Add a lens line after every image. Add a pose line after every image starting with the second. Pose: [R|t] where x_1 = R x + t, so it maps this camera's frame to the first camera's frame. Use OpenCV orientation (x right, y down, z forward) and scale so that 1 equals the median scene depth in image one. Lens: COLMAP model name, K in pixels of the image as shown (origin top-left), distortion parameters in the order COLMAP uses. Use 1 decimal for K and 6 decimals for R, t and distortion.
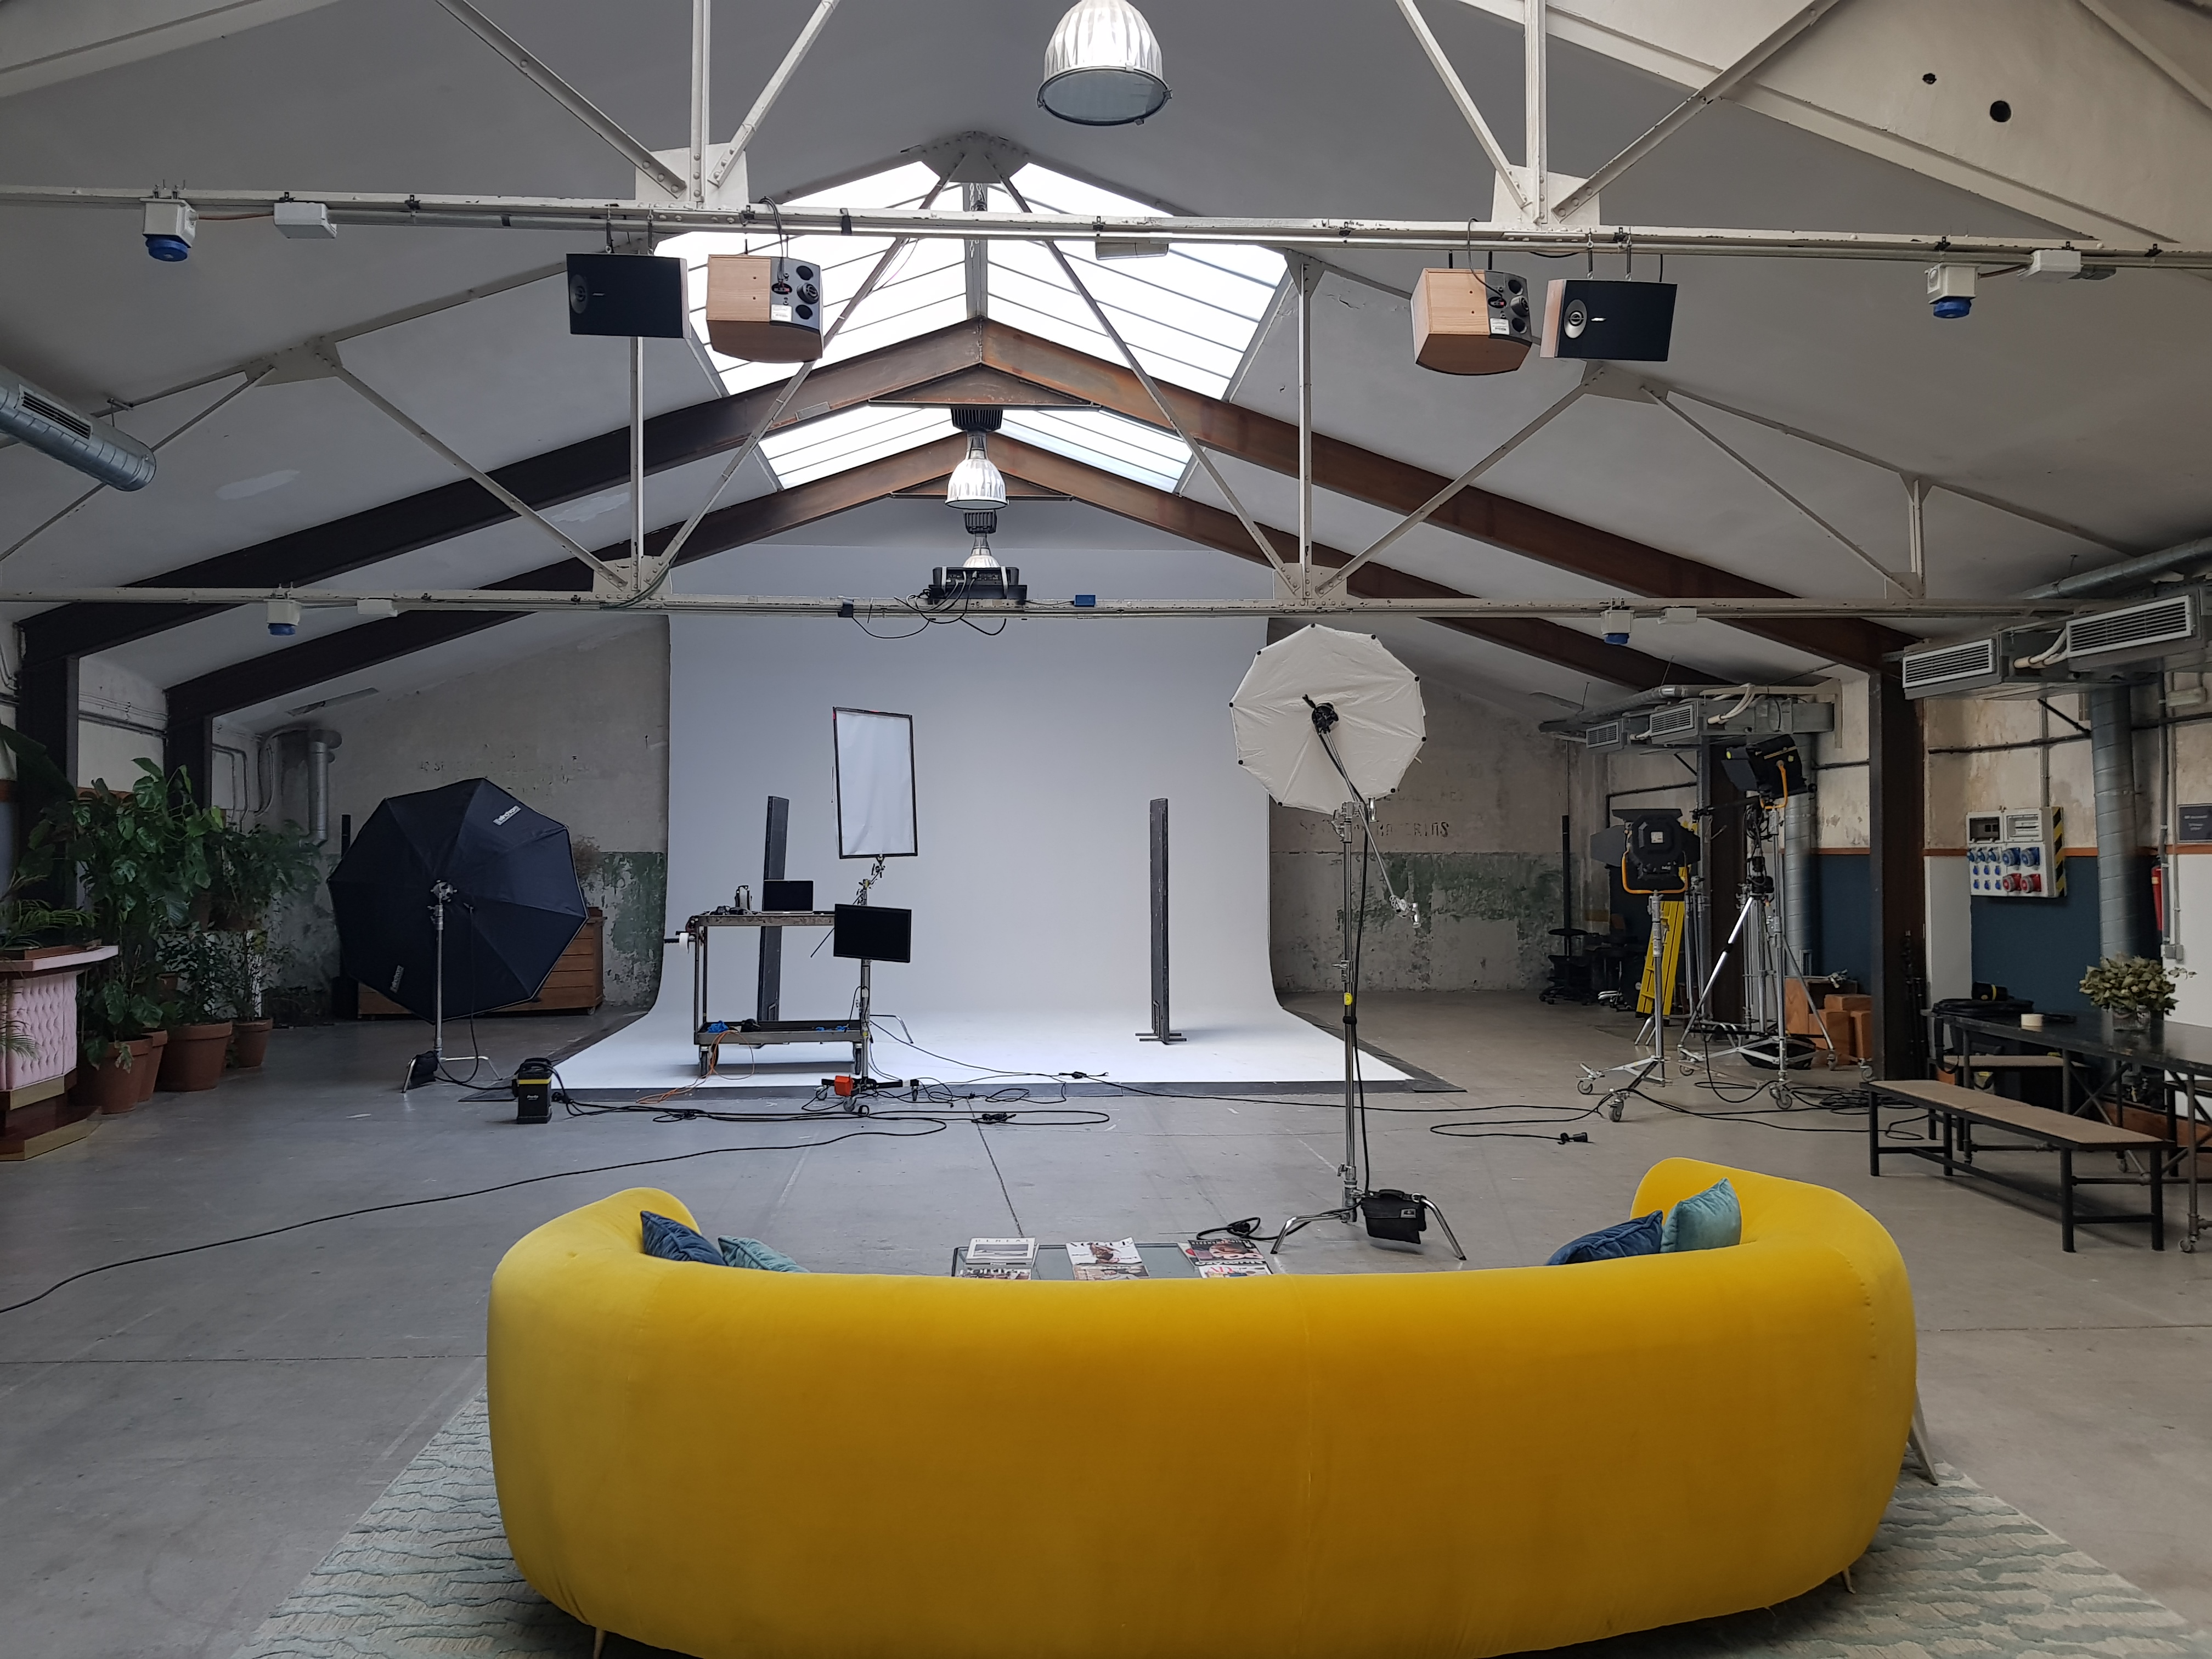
lens RADIAL K [[1696.5, 0, 1102.2], [0, 1696.5, 790.1], [0, 0, 1]] dist [0.081822, -0.005491]
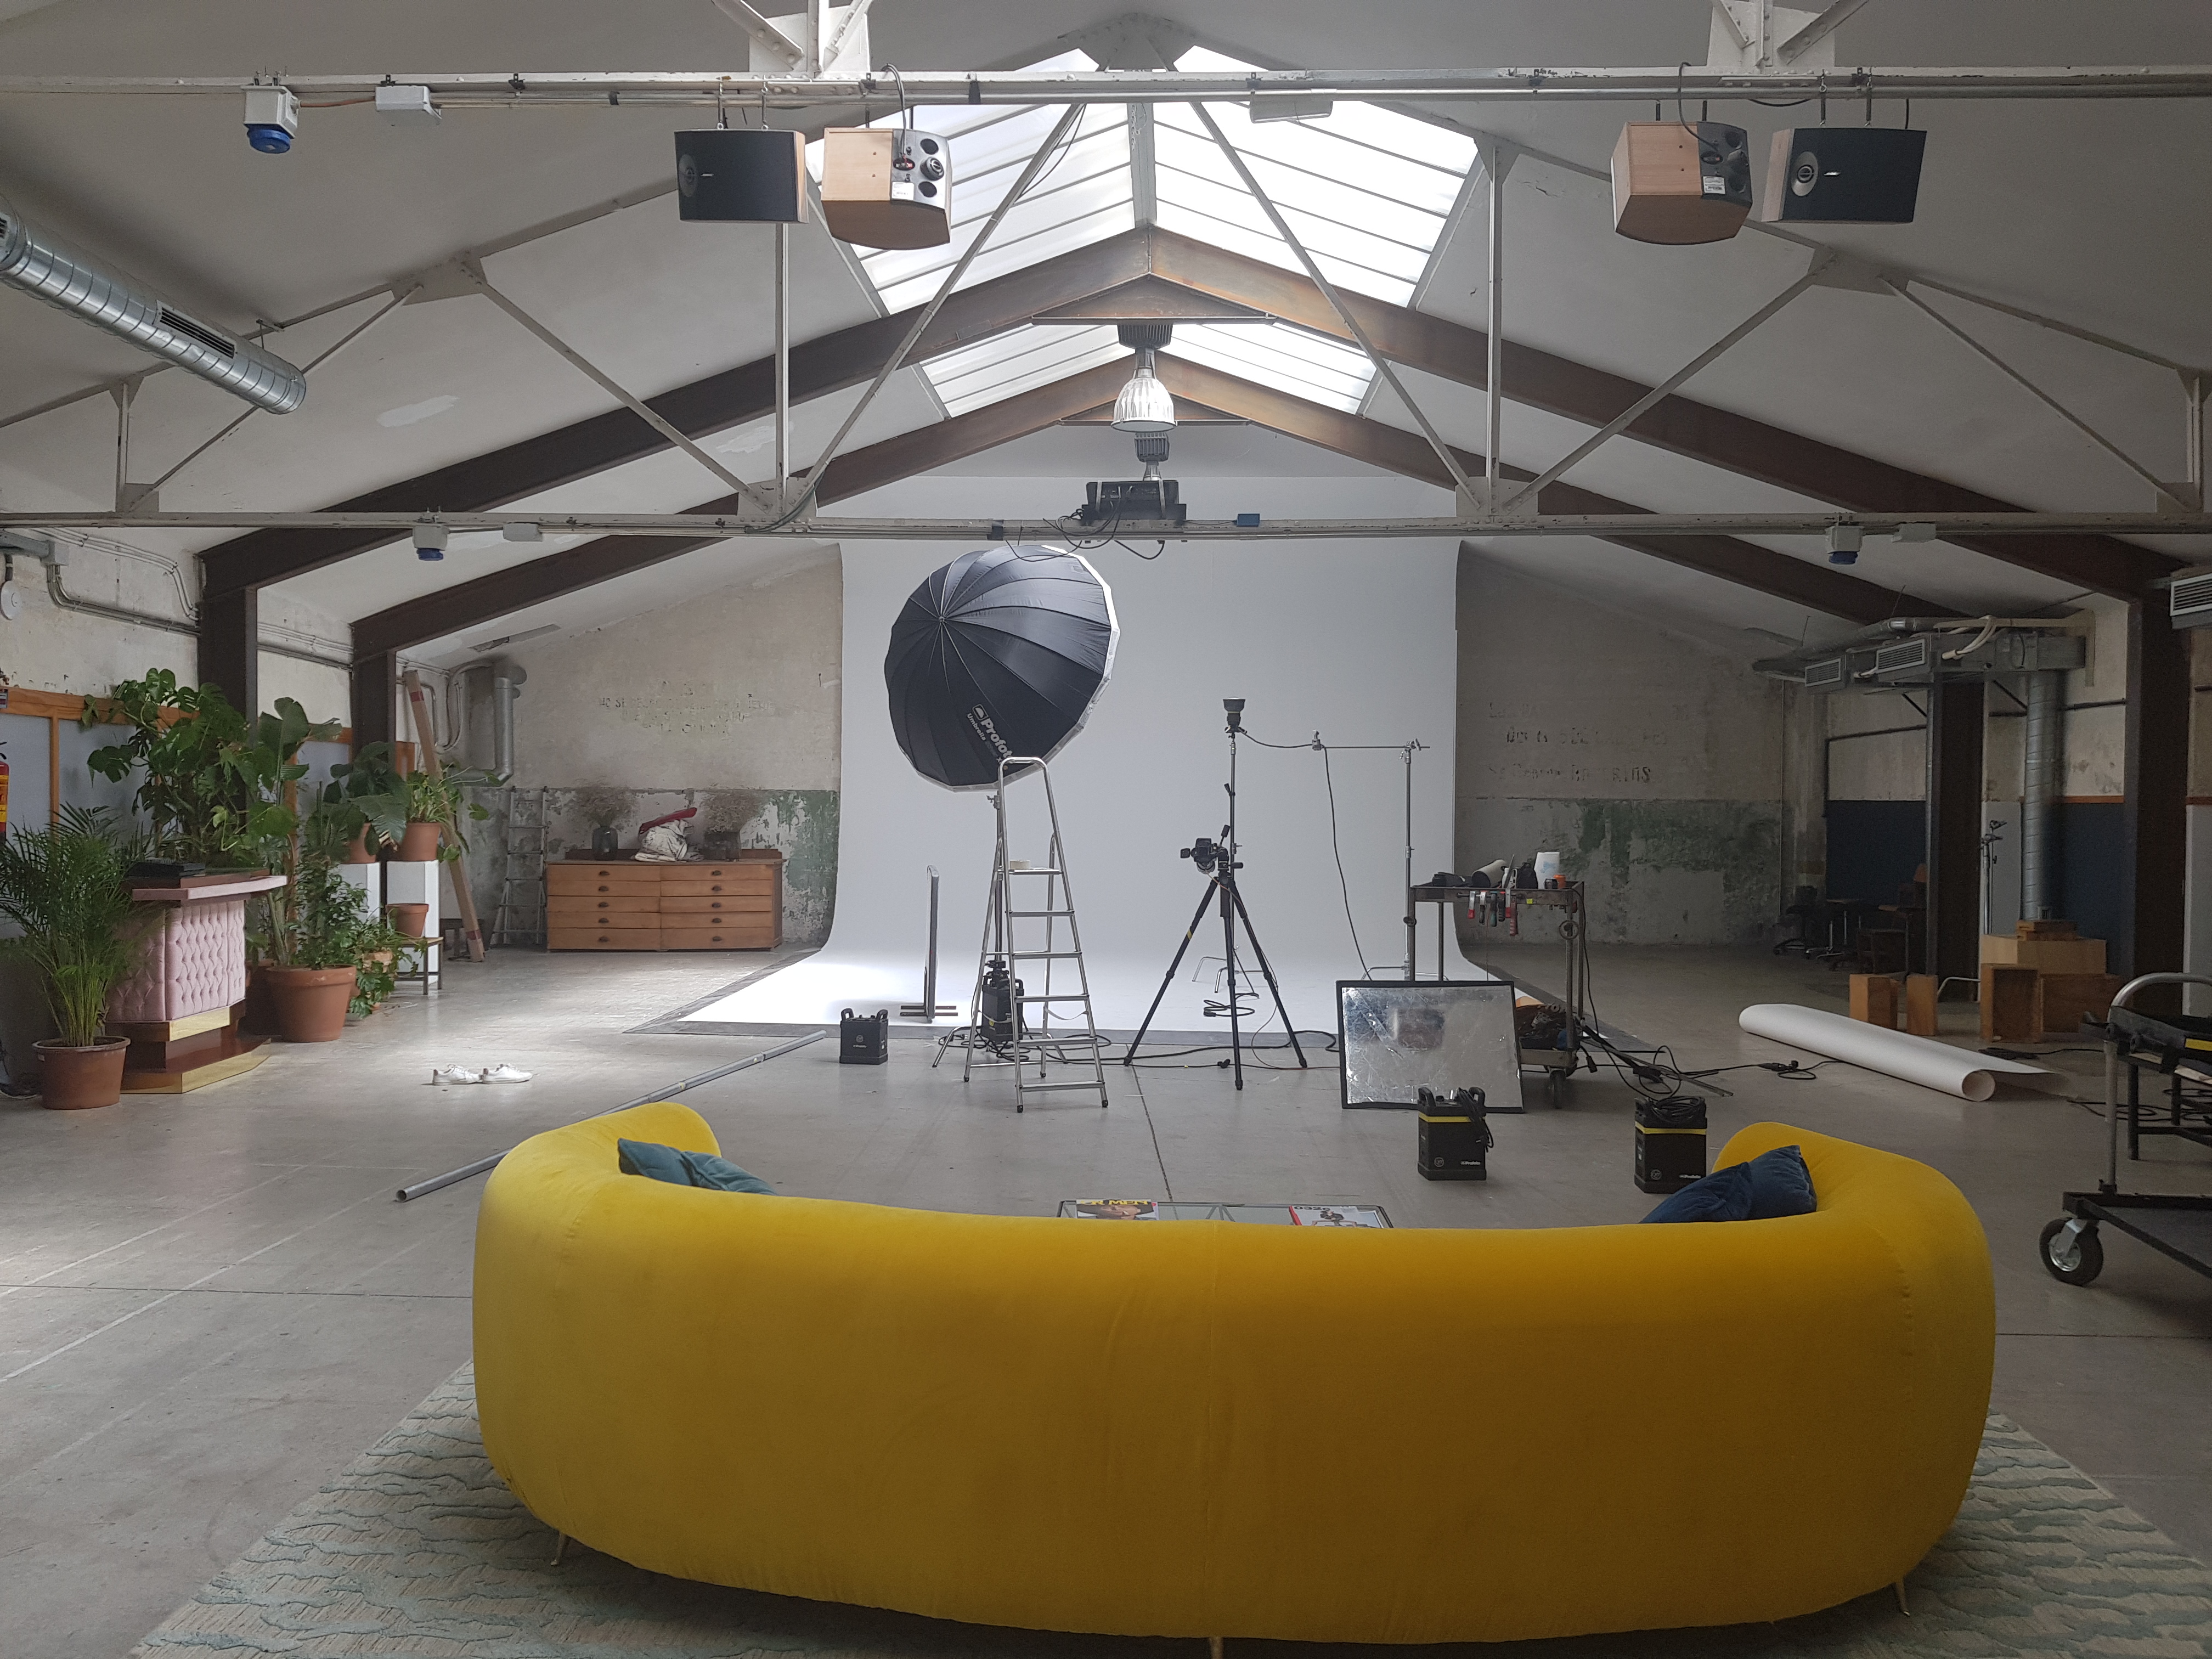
lens RADIAL K [[1712.8, 0, 1120.6], [0, 1712.8, 803.1], [0, 0, 1]] dist [0.042753, -0.005316]
pose [[0.995001, 0.009649, -0.099393, 0.012524], [-0.005754, 0.999207, 0.039393, 0.005925], [0.099695, -0.038624, 0.994268, 0.046804]]
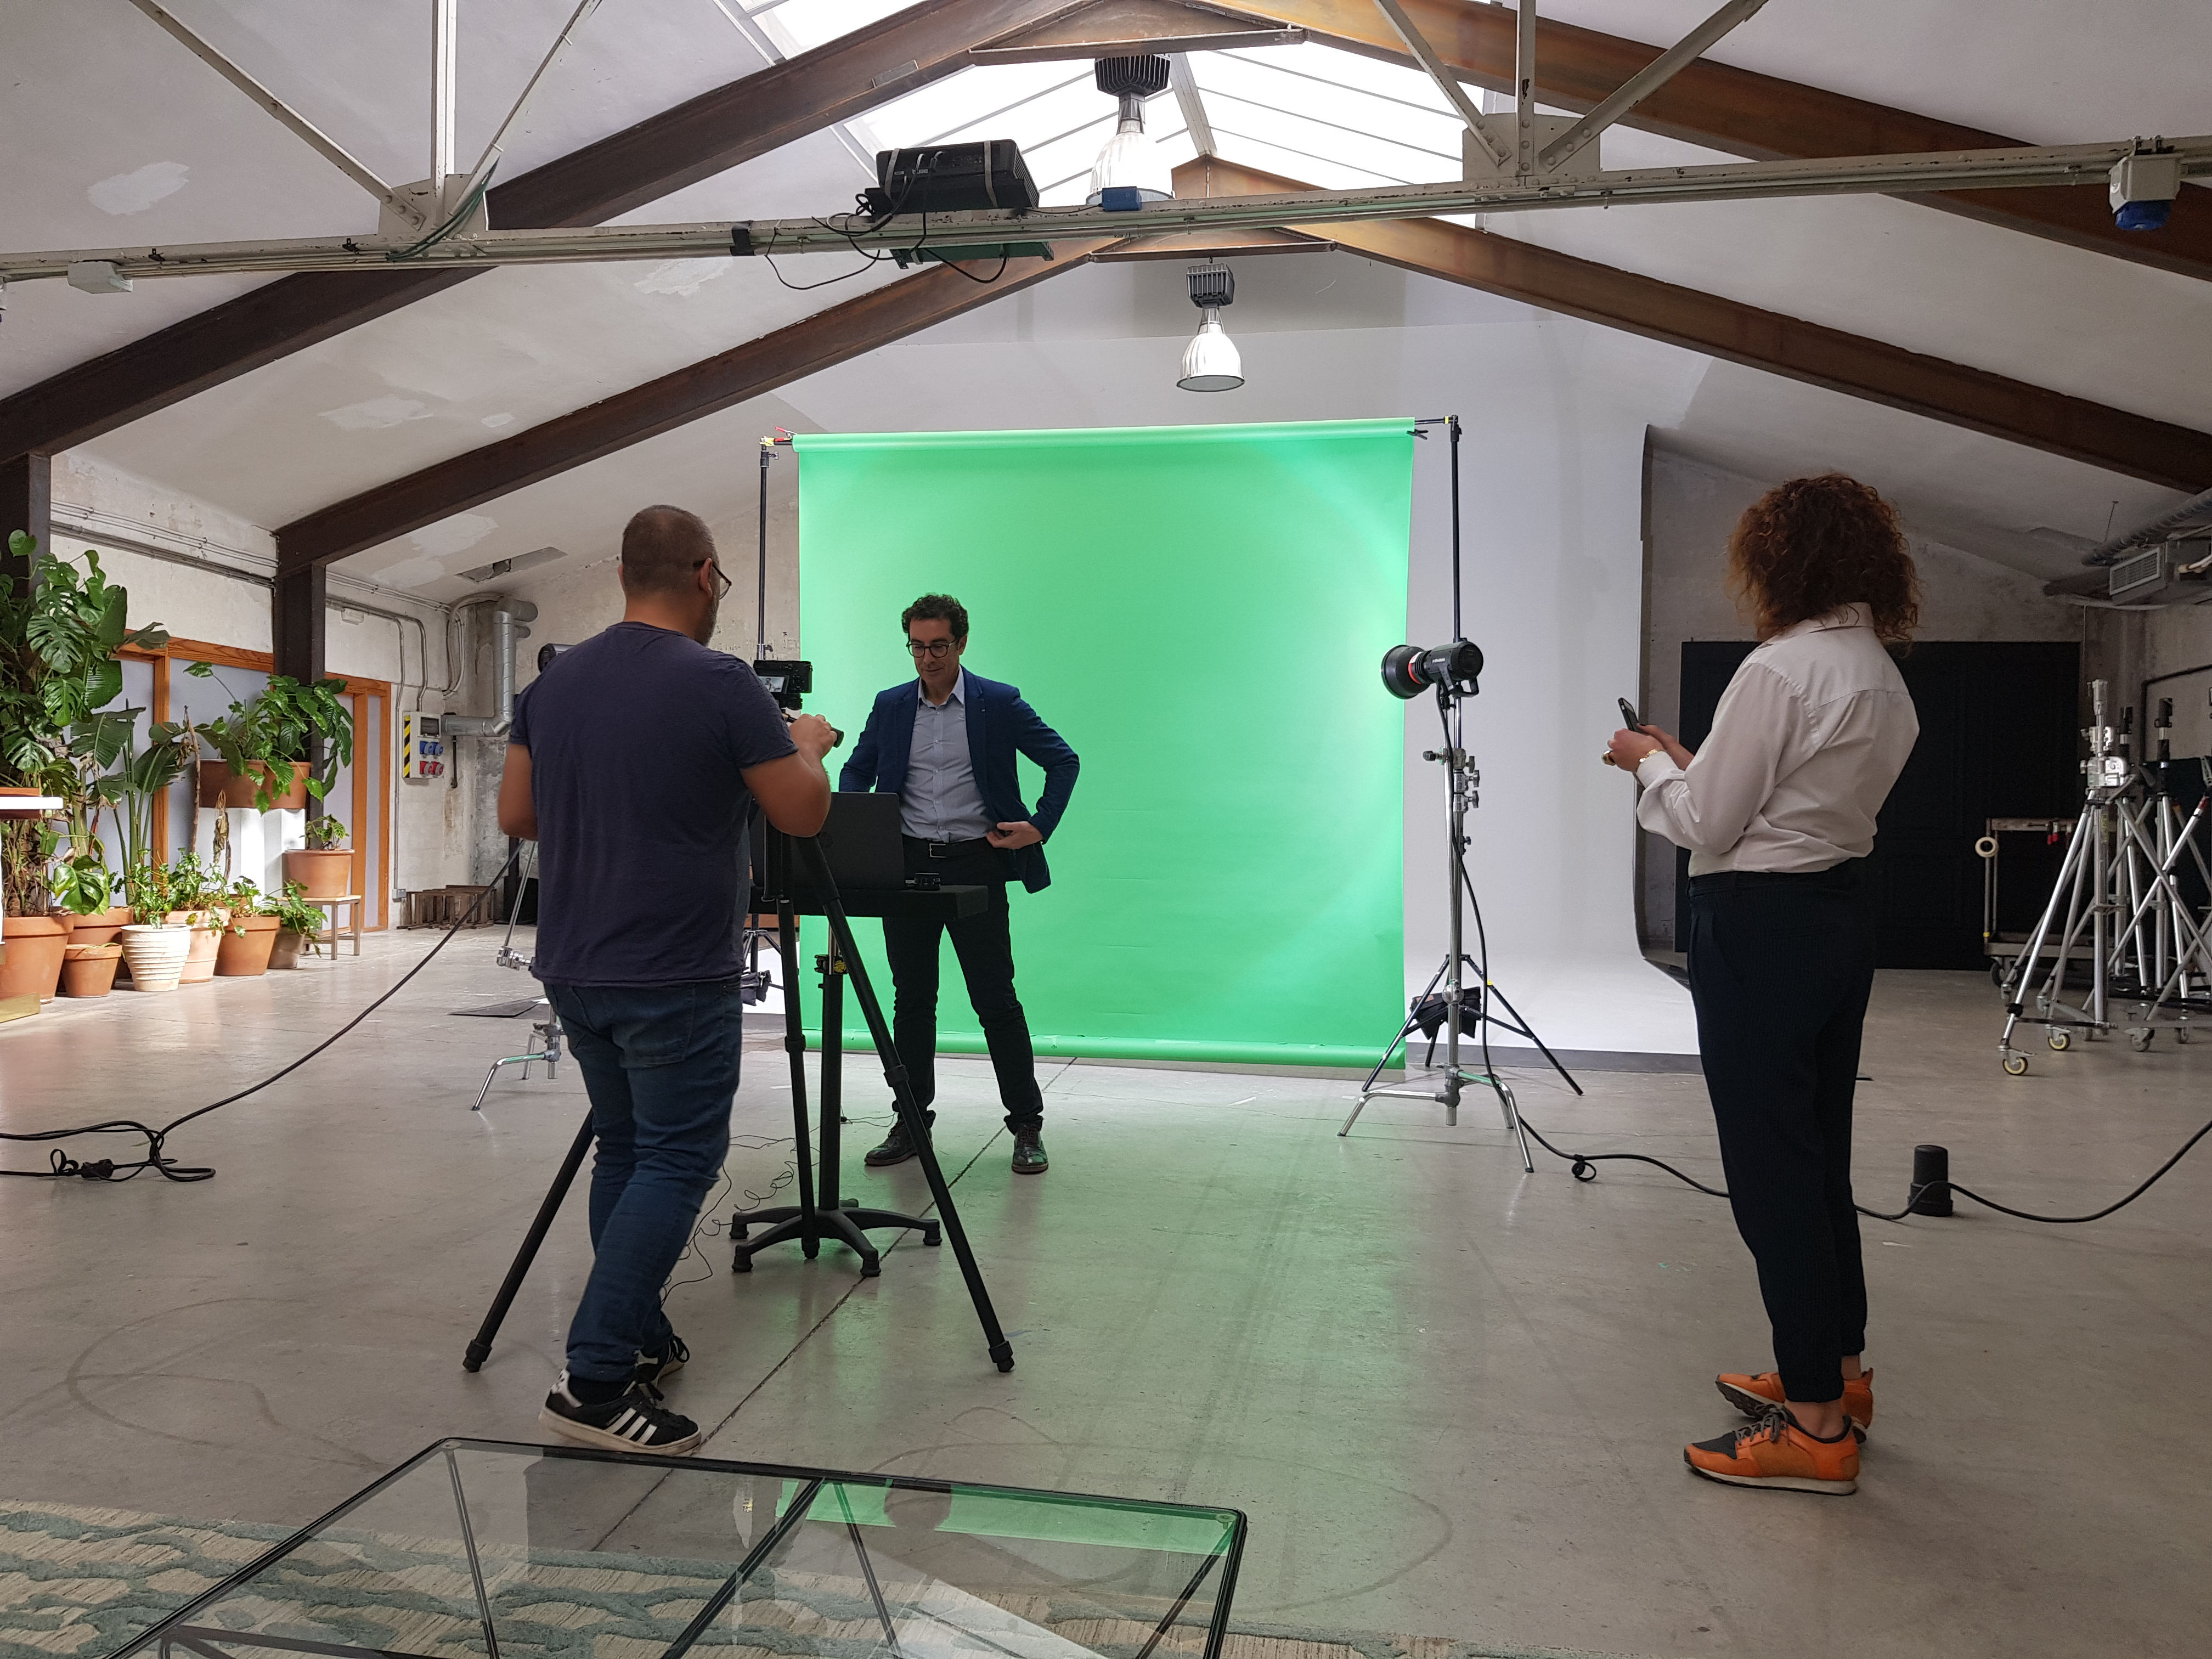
lens RADIAL K [[1717.9, 0, 1106.0], [0, 1717.9, 829.5], [0, 0, 1]] dist [-0.000916, -0.003835]
pose [[0.965924, 0.017250, -0.258251, 0.119109], [-0.005196, 0.998868, 0.047283, 0.064646], [0.258775, -0.044330, 0.964920, 0.361766]]
